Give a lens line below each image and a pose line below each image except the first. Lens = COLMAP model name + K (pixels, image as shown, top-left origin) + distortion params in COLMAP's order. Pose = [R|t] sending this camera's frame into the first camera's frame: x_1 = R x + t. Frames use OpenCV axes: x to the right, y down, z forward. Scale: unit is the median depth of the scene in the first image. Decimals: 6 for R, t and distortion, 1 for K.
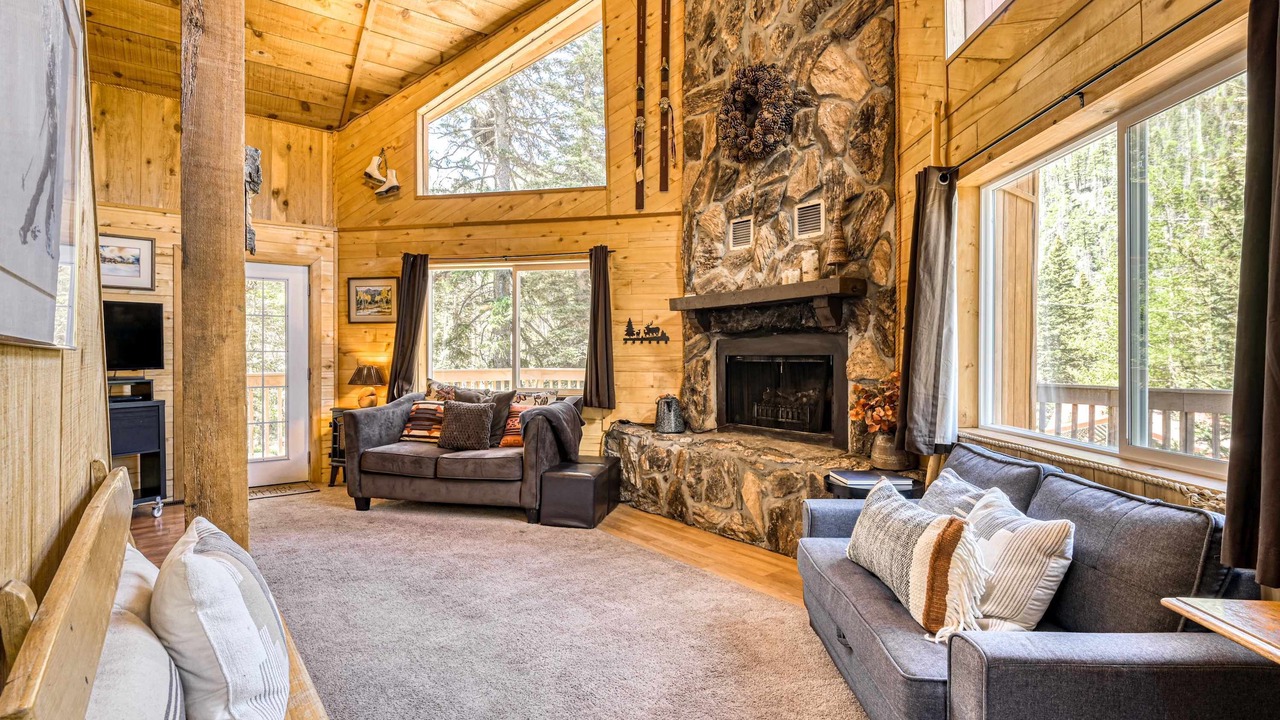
lens RADIAL K [[619.4, 0, 640.0], [0, 619.4, 360.0], [0, 0, 1]] dist [-0.001426, -0.000141]
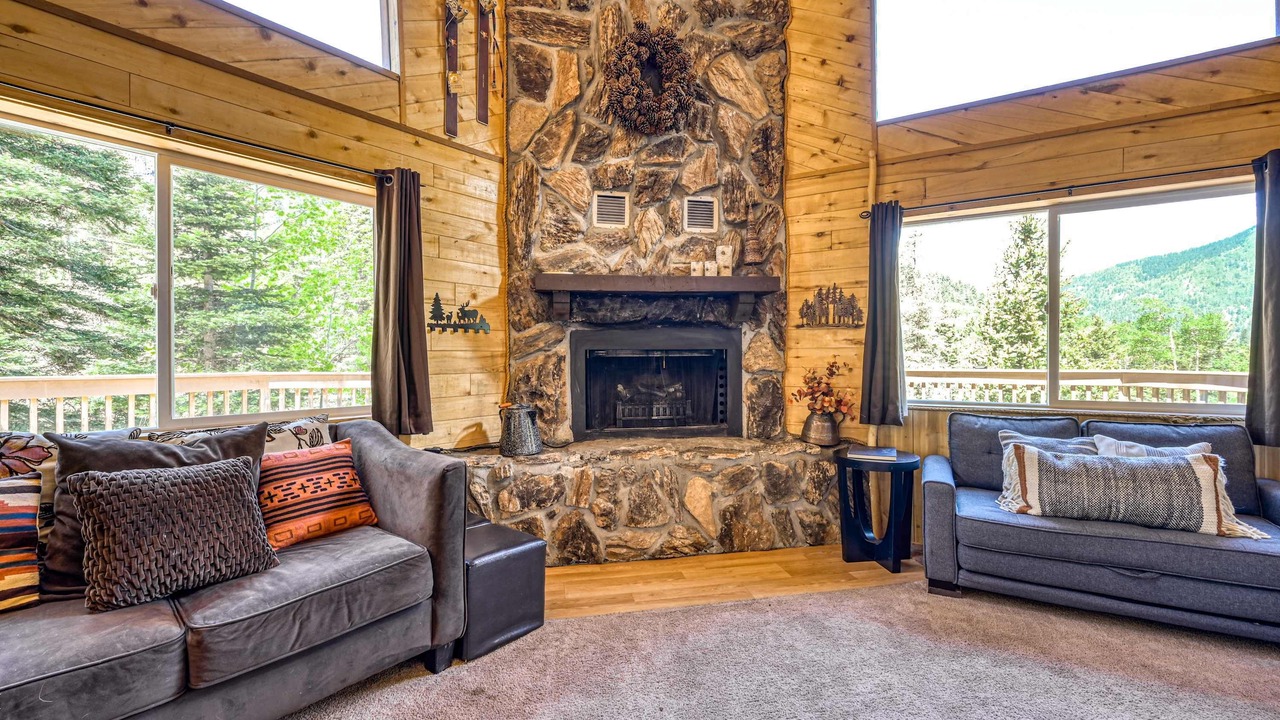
lens RADIAL K [[513.5, 0, 652.3], [0, 513.5, 358.5], [0, 0, 1]] dist [0.000176, 0.000120]
pose [[0.455052, -0.011296, 0.890393, -0.470550], [0.010350, 0.999919, 0.007396, 0.000431], [-0.890404, 0.005850, 0.455133, 0.639101]]
